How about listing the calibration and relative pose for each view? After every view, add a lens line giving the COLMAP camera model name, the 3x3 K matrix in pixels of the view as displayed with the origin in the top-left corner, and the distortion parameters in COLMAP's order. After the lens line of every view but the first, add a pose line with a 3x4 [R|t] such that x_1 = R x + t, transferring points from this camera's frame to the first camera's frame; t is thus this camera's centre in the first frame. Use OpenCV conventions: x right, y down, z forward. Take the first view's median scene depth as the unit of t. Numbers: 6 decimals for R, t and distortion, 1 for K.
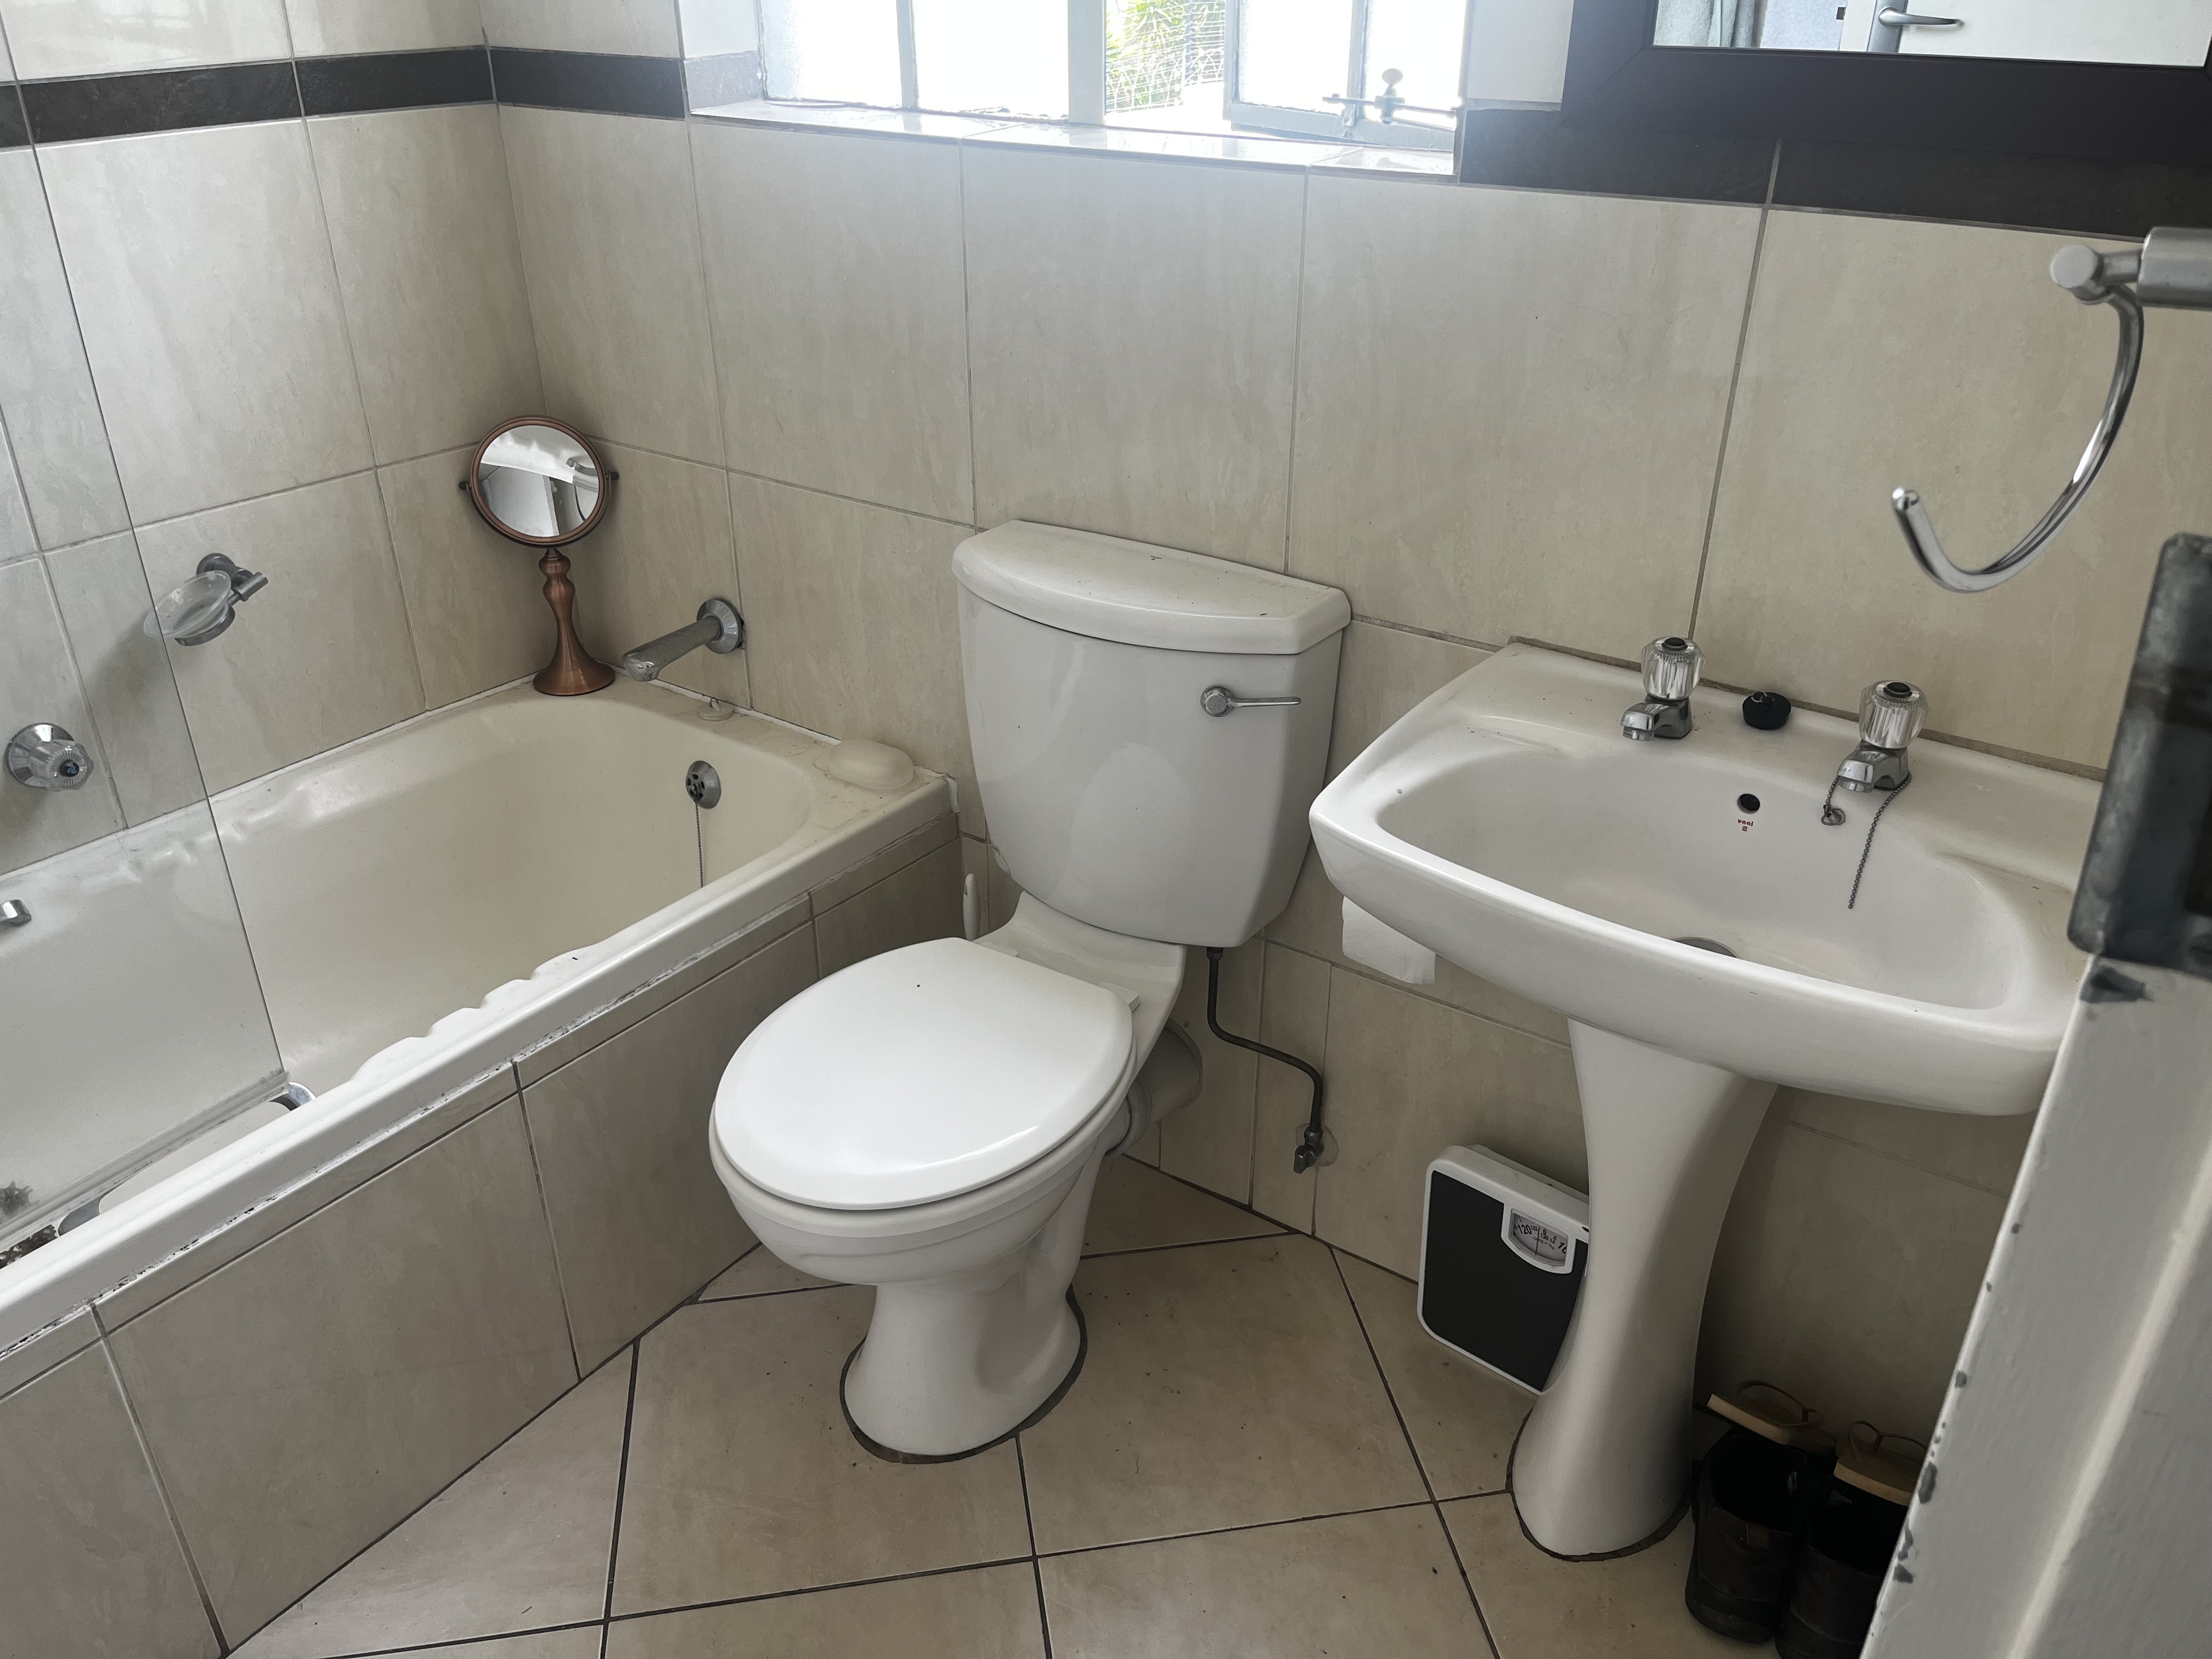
lens RADIAL K [[1674.3, 0, 1106.0], [0, 1674.3, 829.5], [0, 0, 1]] dist [0.032757, -0.078627]
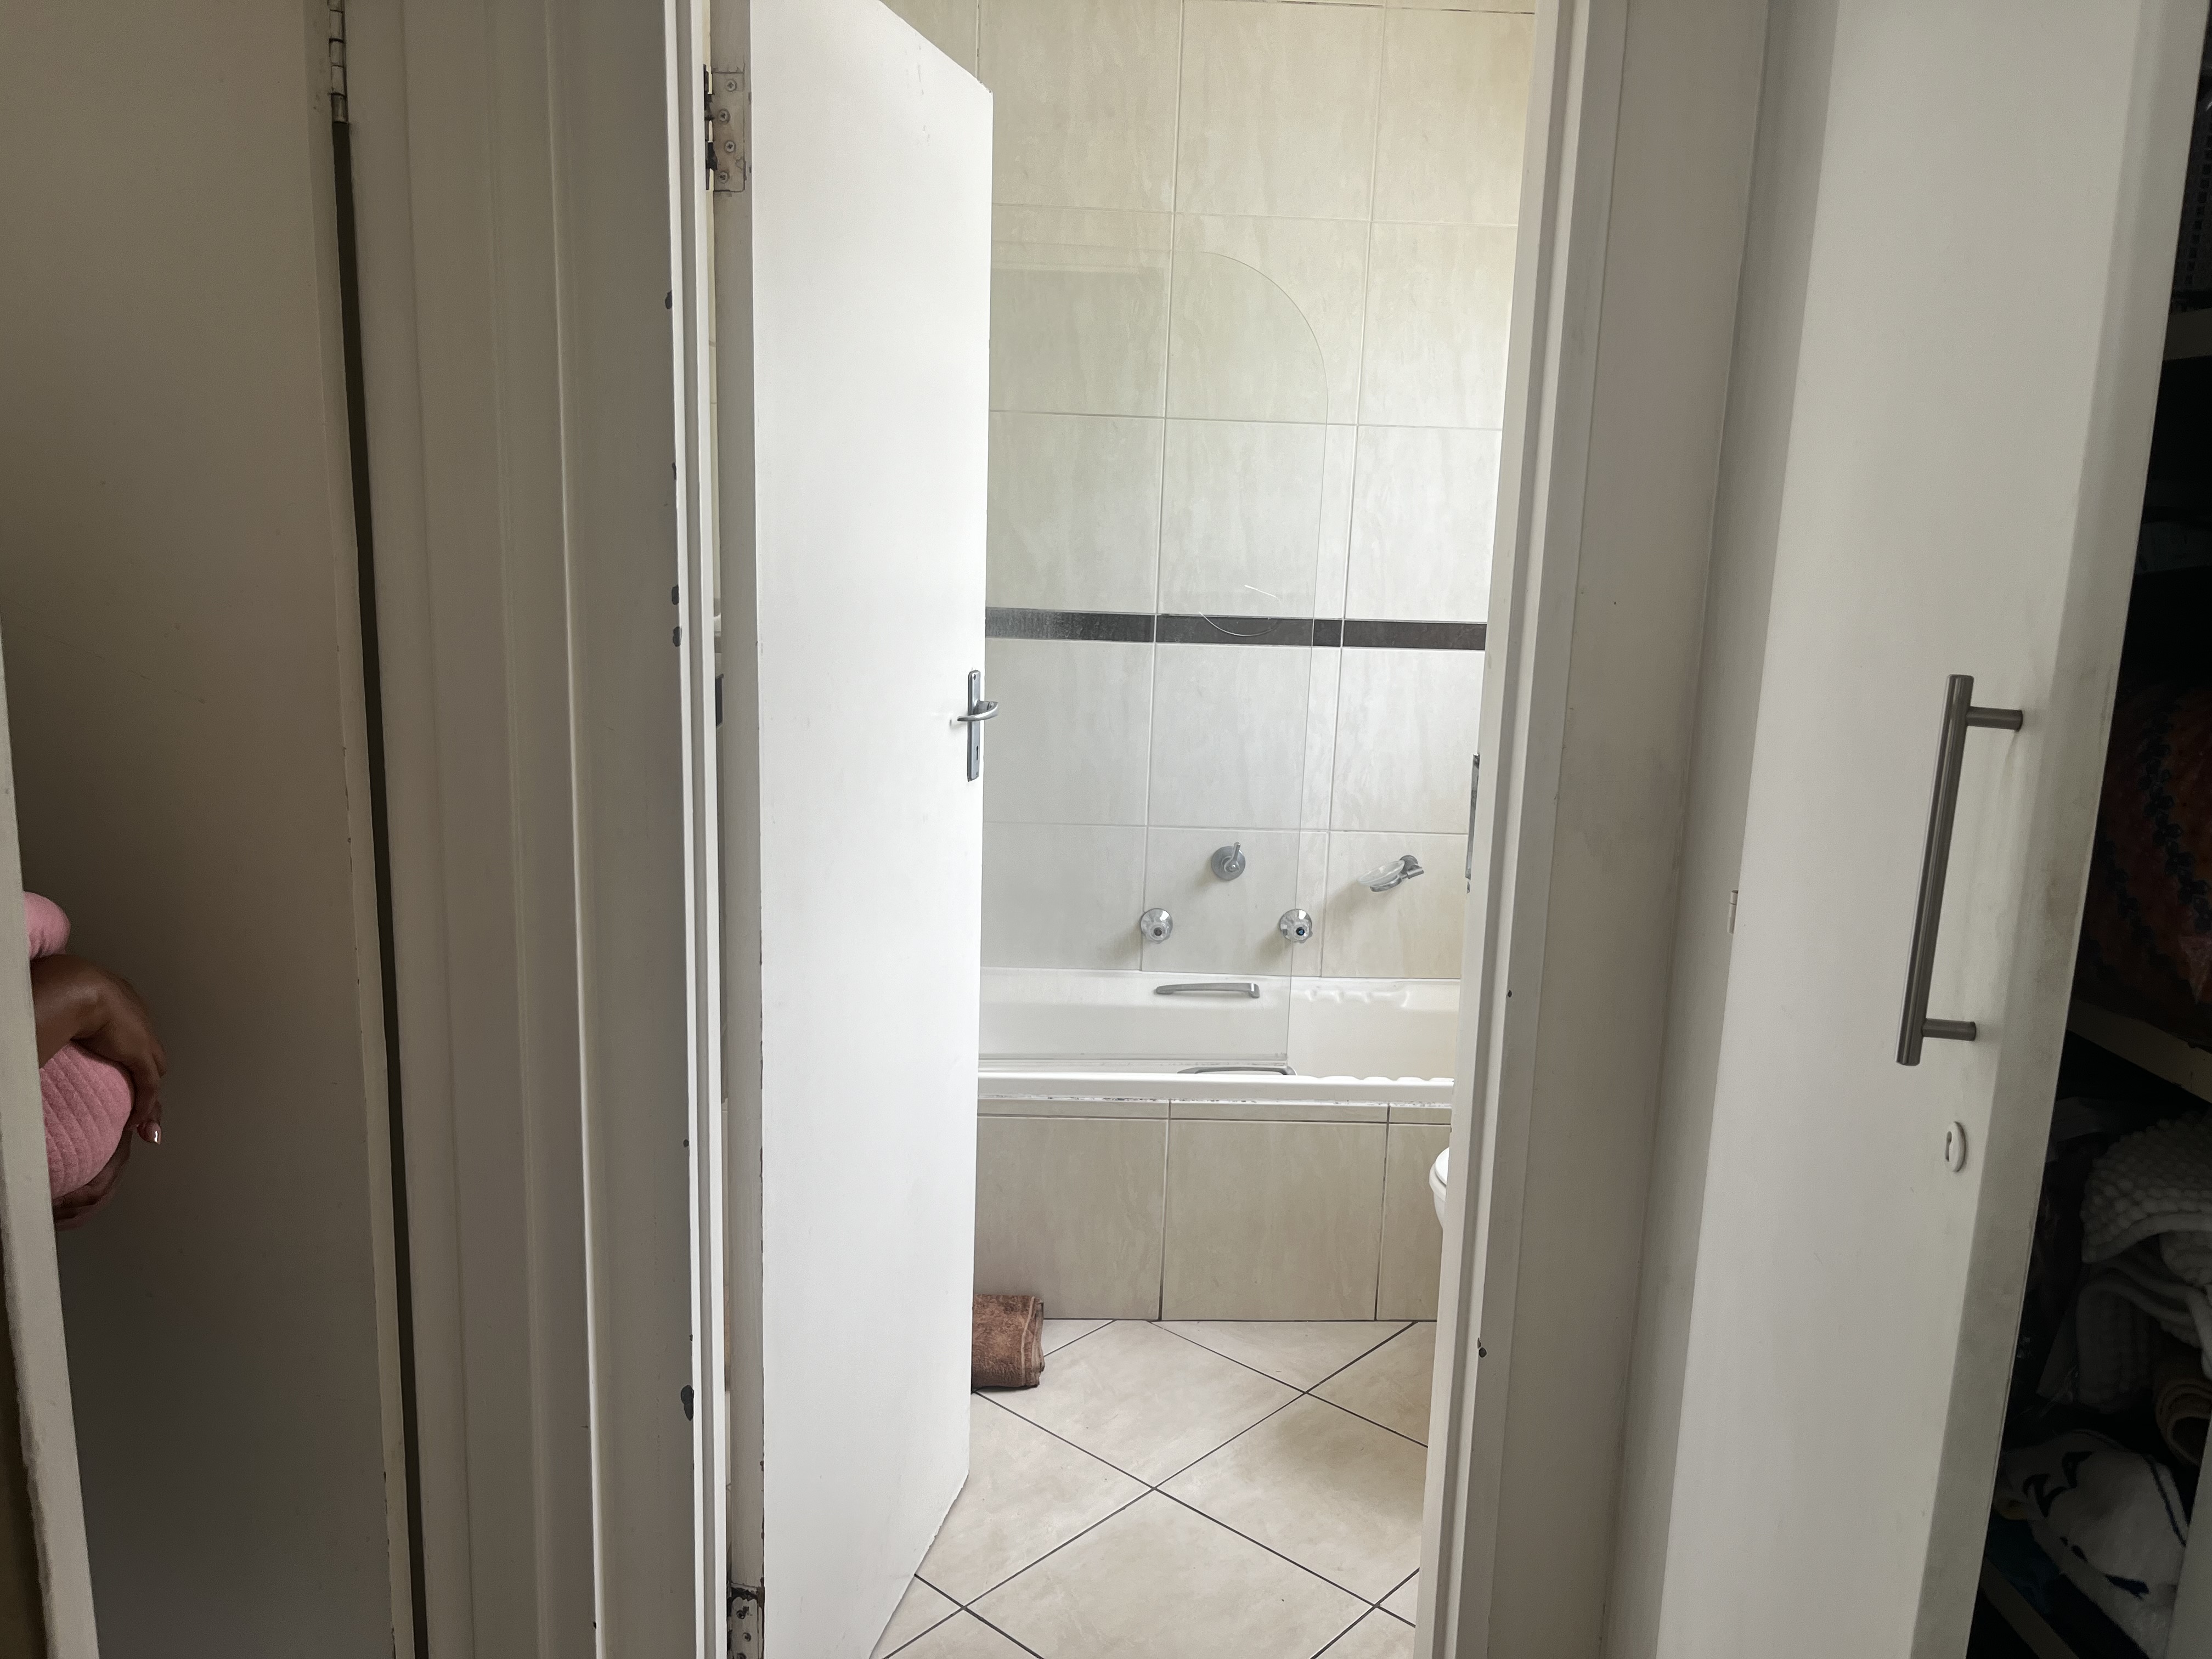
lens RADIAL K [[1674.3, 0, 1106.0], [0, 1674.3, 829.5], [0, 0, 1]] dist [0.032757, -0.078627]
pose [[0.619610, 0.170531, -0.766161, 0.746802], [-0.398801, 0.909130, -0.120166, 0.184472], [0.676048, 0.380001, 0.631314, -0.469692]]
